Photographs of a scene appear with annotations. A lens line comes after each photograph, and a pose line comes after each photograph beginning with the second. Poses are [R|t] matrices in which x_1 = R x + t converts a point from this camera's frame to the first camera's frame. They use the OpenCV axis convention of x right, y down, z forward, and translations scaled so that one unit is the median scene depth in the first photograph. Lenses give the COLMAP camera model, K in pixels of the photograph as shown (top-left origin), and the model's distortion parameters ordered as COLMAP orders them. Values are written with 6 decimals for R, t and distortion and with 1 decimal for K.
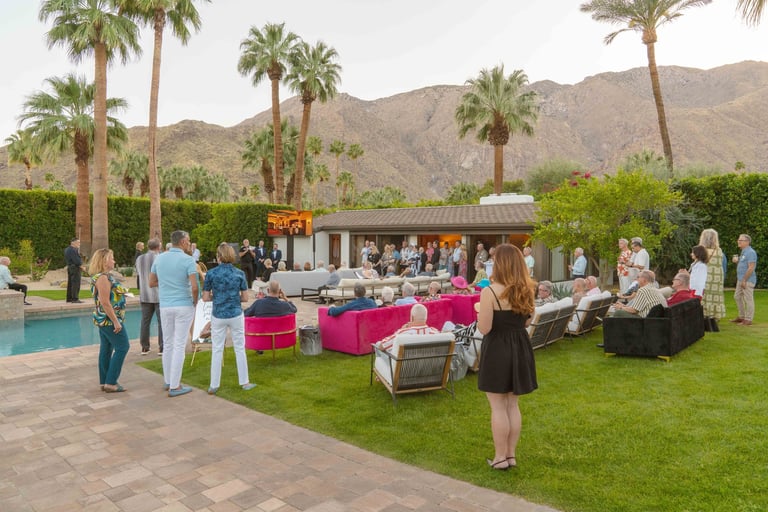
lens RADIAL K [[575.1, 0, 384.0], [0, 575.1, 256.0], [0, 0, 1]] dist [-0.005358, 0.004507]
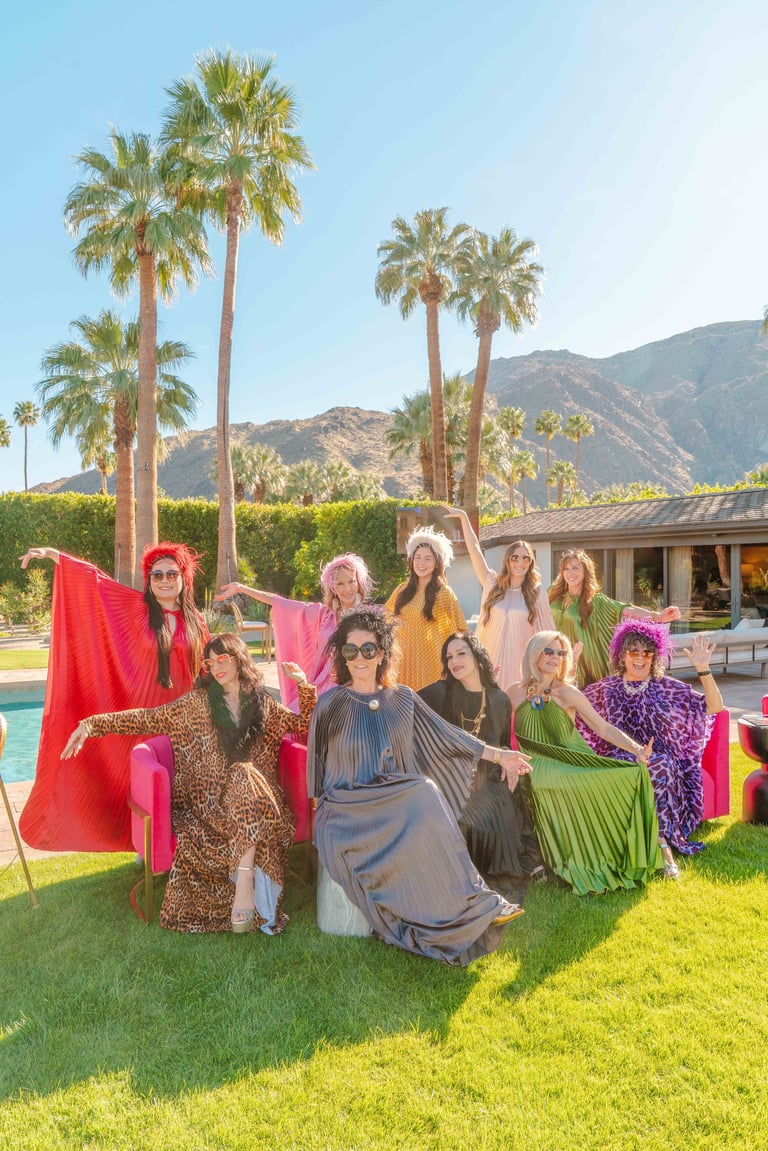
lens RADIAL K [[799.7, 0, 384.0], [0, 799.7, 575.5], [0, 0, 1]] dist [-0.006711, -0.002549]
pose [[0.955286, -0.011766, -0.295448, 0.006218], [0.003203, 0.999561, -0.029448, 0.004403], [0.295665, 0.027185, 0.954905, 0.196505]]
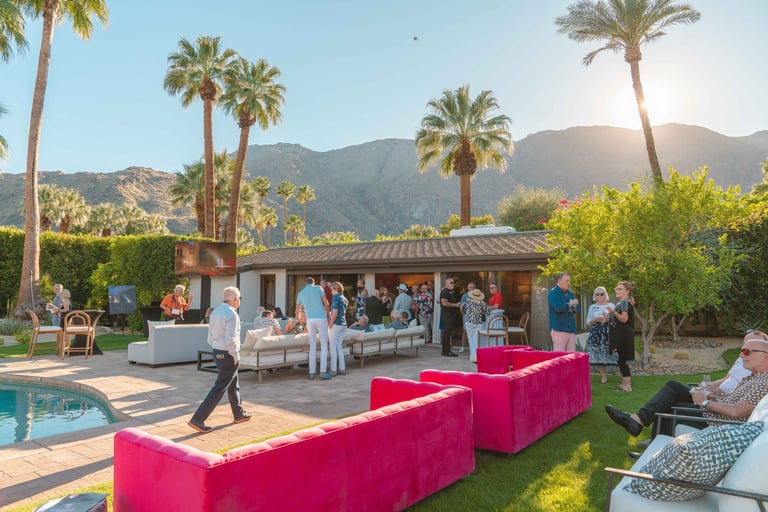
lens RADIAL K [[533.6, 0, 384.0], [0, 533.6, 256.0], [0, 0, 1]] dist [-0.006711, -0.002549]
pose [[0.996124, 0.004482, 0.087849, 0.005766], [0.003746, 0.995633, -0.093275, 0.003919], [-0.087884, 0.093243, 0.991757, 0.205326]]
